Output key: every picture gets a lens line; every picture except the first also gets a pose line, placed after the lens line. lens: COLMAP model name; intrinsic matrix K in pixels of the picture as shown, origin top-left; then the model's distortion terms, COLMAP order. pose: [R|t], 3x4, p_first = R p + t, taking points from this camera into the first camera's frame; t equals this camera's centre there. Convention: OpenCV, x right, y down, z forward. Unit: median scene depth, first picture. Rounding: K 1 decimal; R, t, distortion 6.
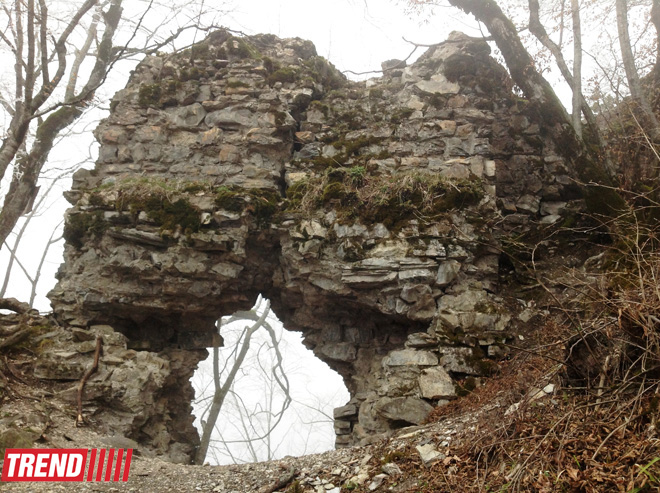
lens RADIAL K [[631.7, 0, 329.8], [0, 631.7, 252.6], [0, 0, 1]] dist [0.059743, 0.000000]
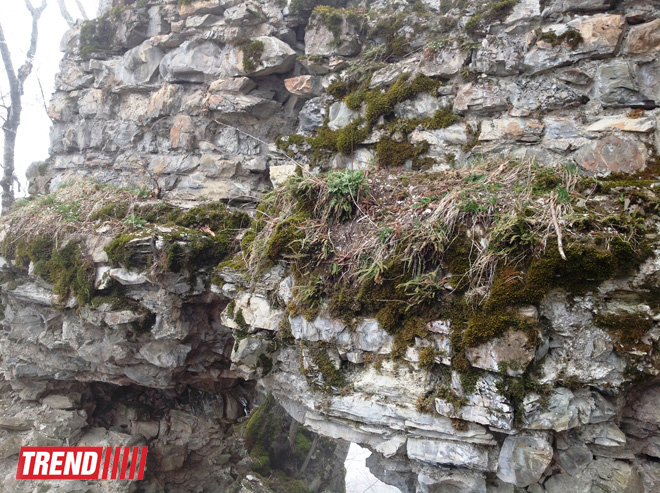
lens RADIAL K [[631.7, 0, 325.6], [0, 631.7, 250.1], [0, 0, 1]] dist [0.059743, 0.000000]
pose [[0.885422, 0.026367, -0.464040, 0.245767], [0.084262, 0.972739, 0.216051, -0.183984], [0.457087, -0.230397, 0.859063, 0.601752]]
